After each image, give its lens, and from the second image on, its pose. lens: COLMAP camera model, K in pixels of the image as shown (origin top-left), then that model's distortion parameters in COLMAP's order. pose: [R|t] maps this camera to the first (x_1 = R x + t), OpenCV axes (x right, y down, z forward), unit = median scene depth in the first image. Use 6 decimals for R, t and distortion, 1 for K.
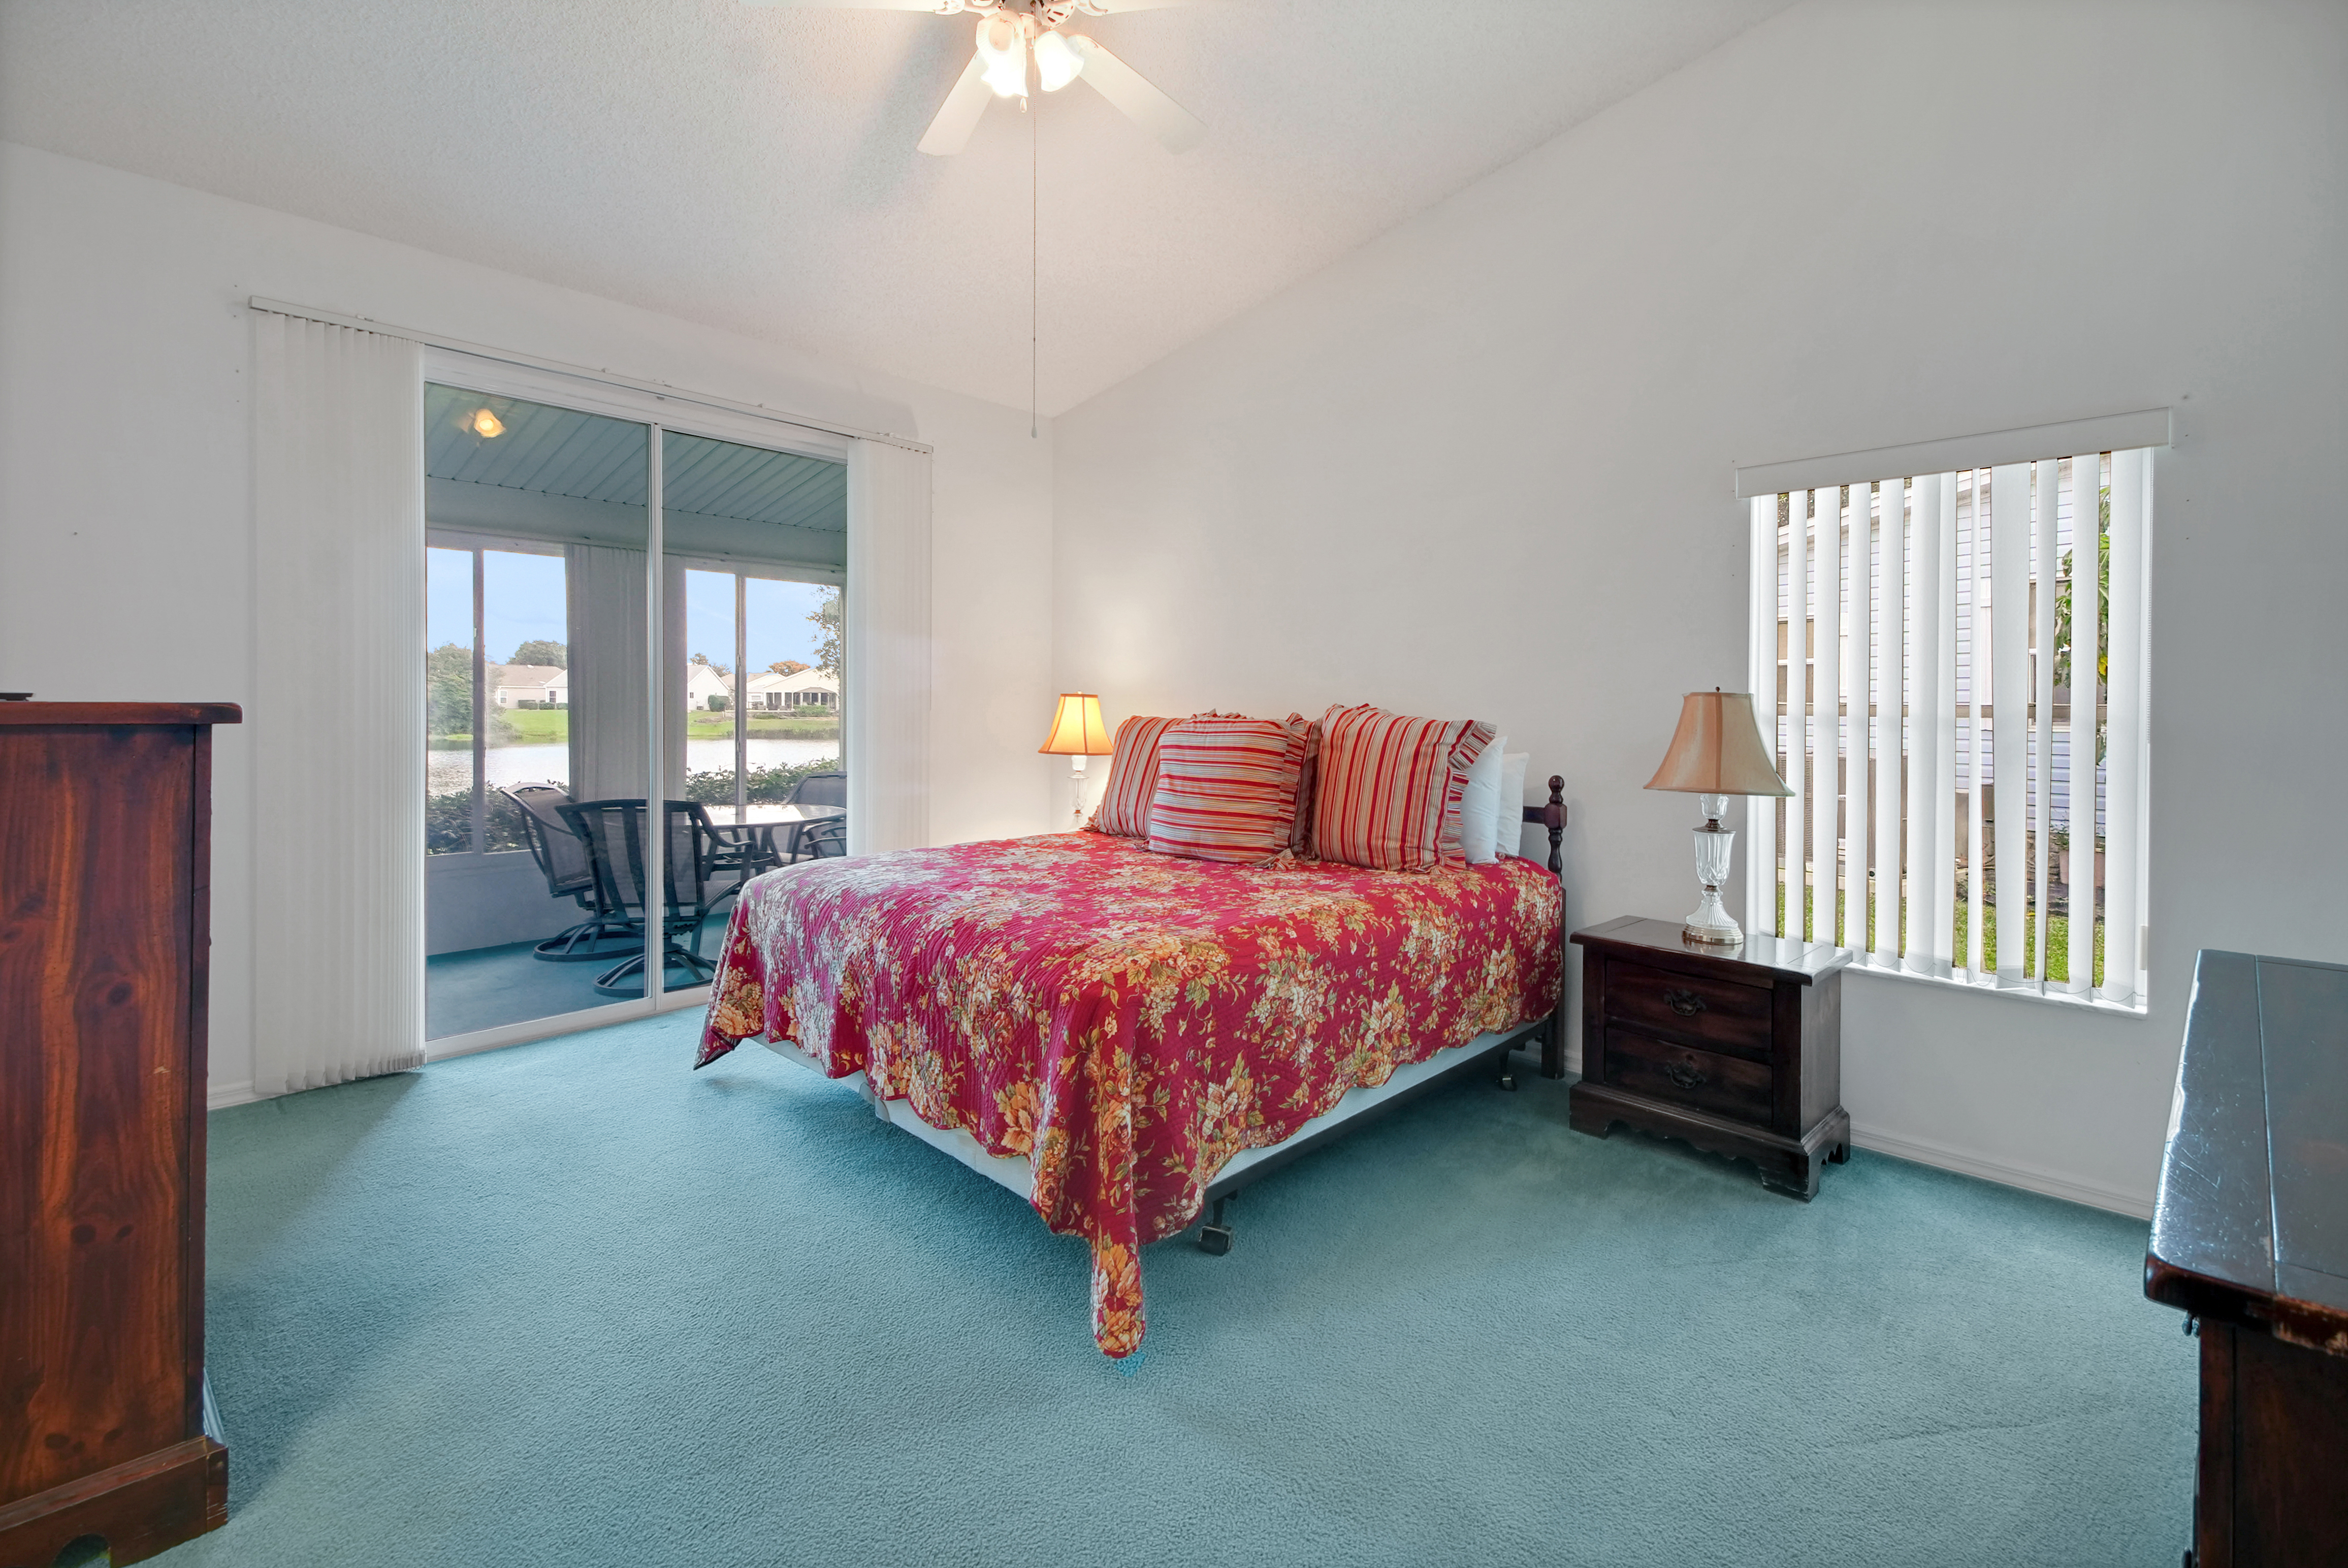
lens RADIAL K [[1028.4, 0, 1197.5], [0, 1028.4, 712.5], [0, 0, 1]] dist [0.034661, -0.014654]
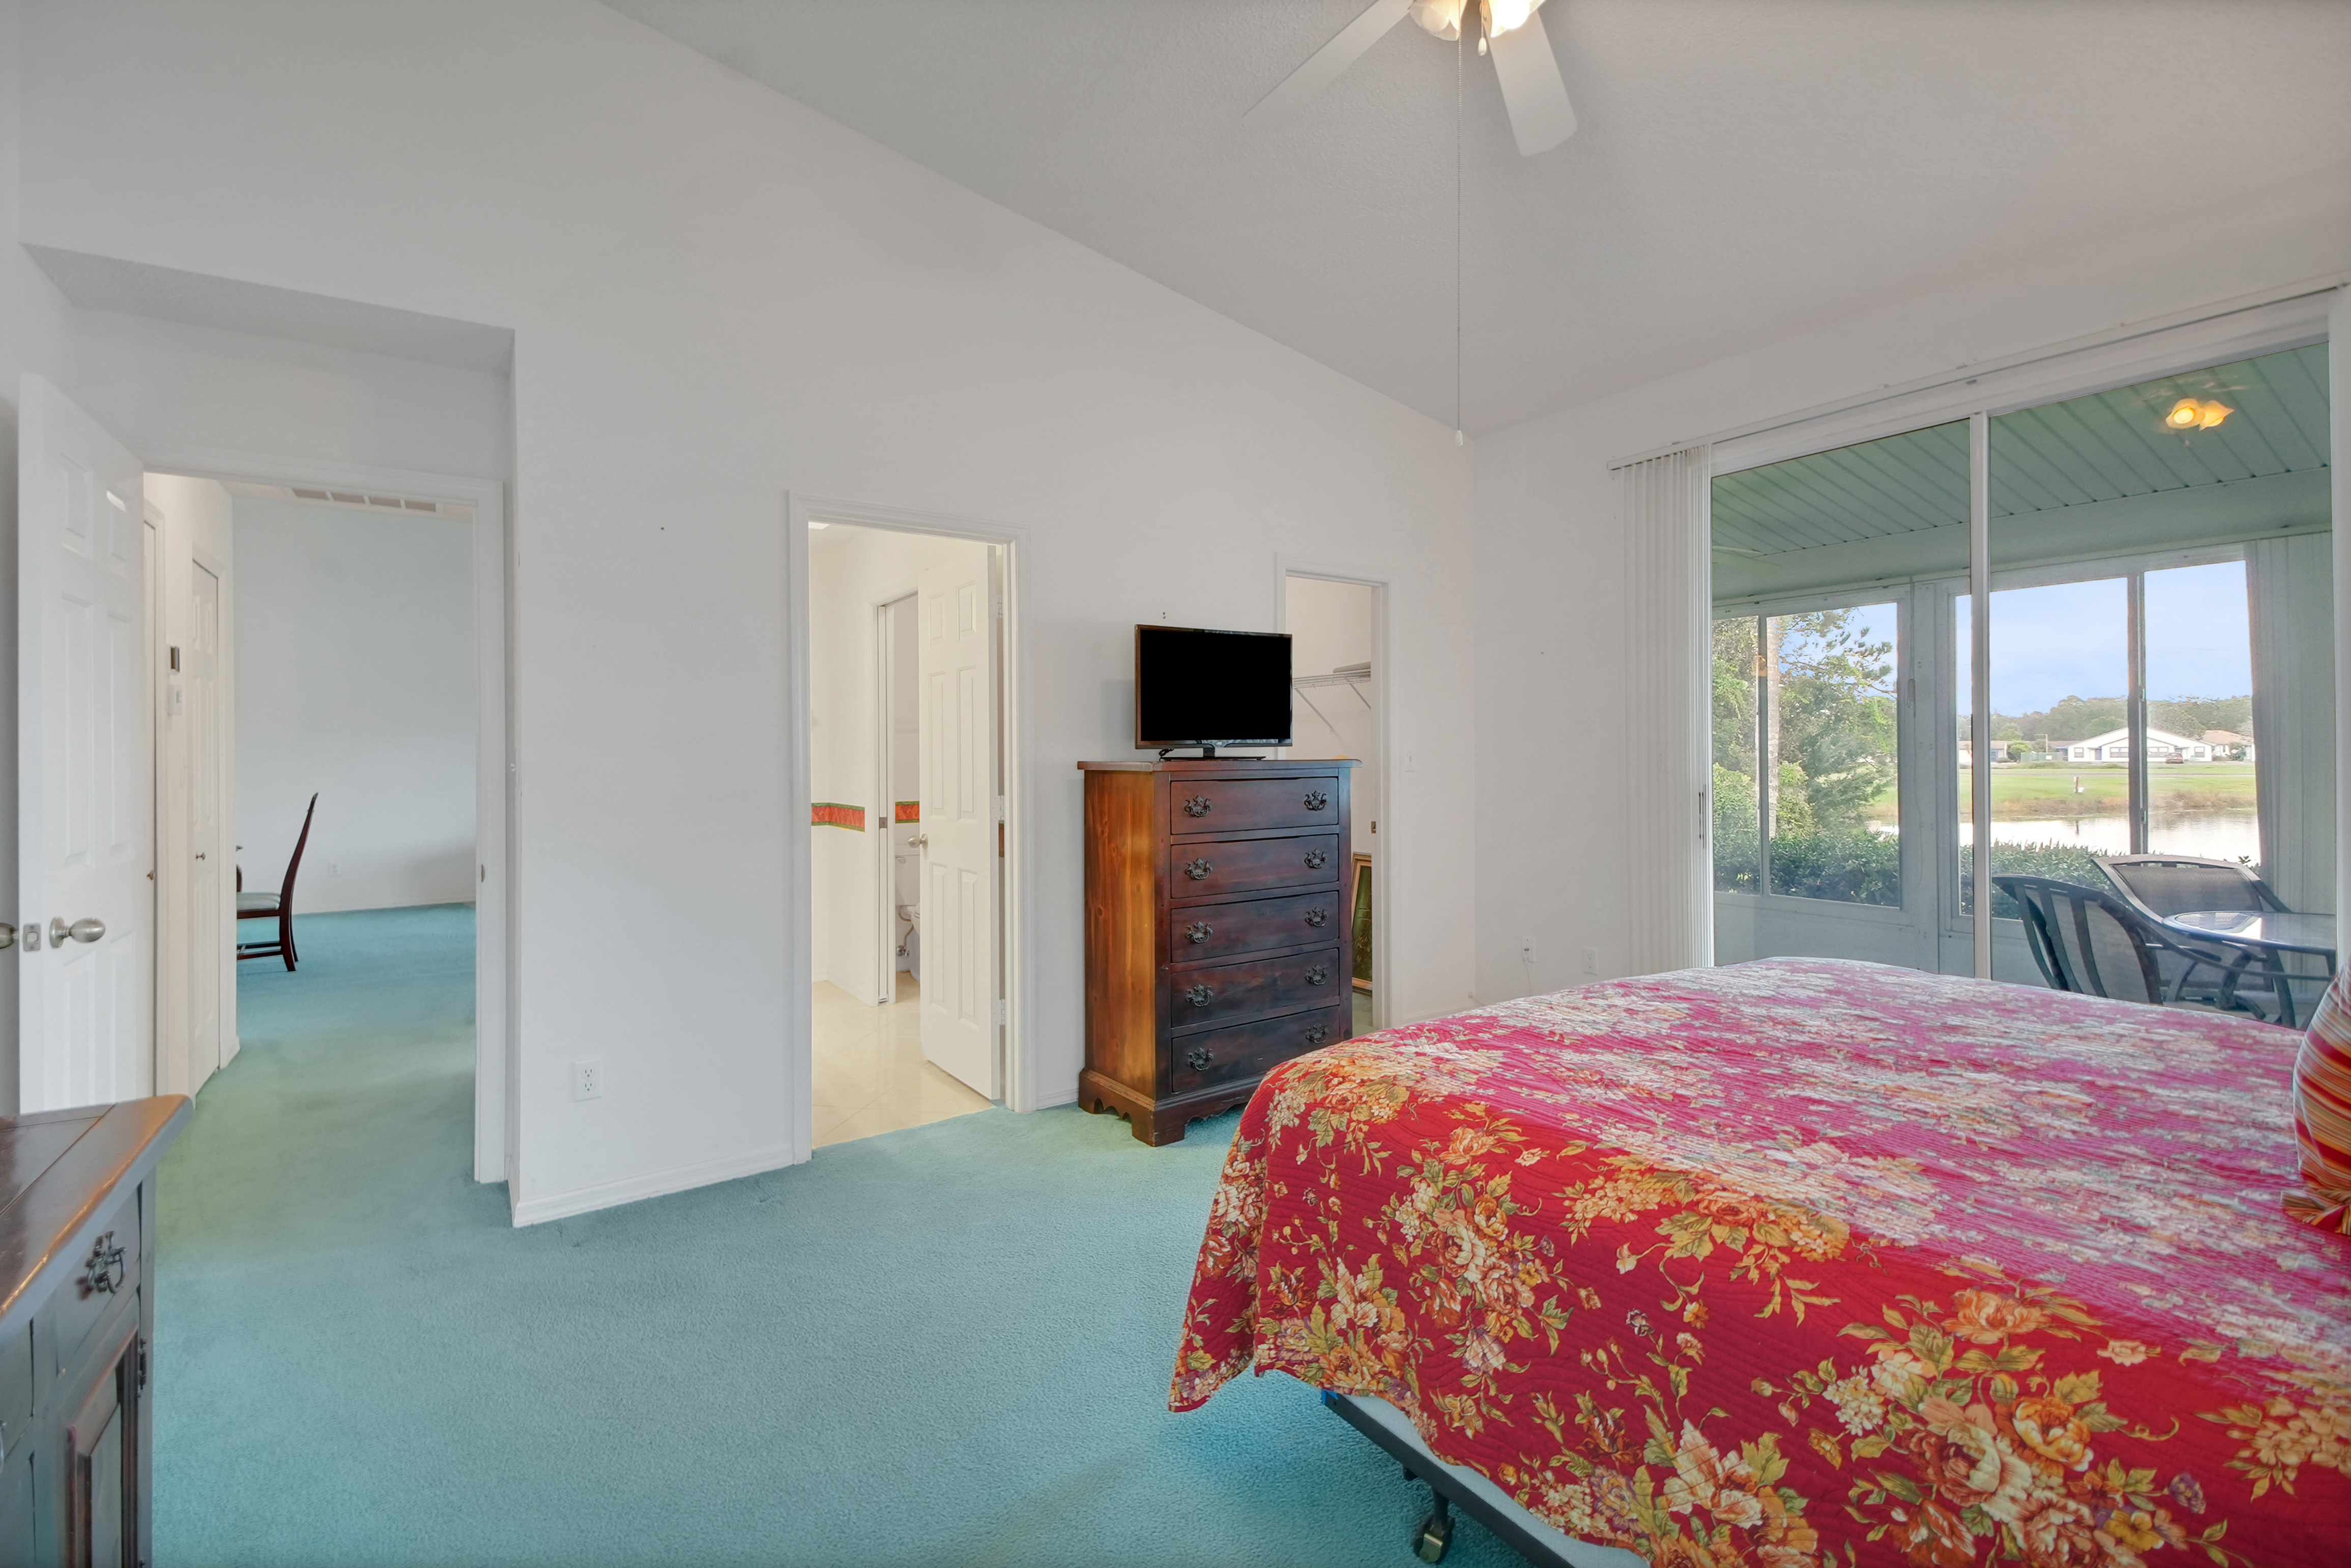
lens RADIAL K [[1029.7, 0, 1158.2], [0, 1029.7, 753.0], [0, 0, 1]] dist [0.034661, -0.014654]
pose [[-0.230283, -0.010232, -0.973070, 0.770613], [0.001061, 0.999941, -0.010766, -0.006120], [0.973123, -0.003512, -0.230258, 1.020426]]
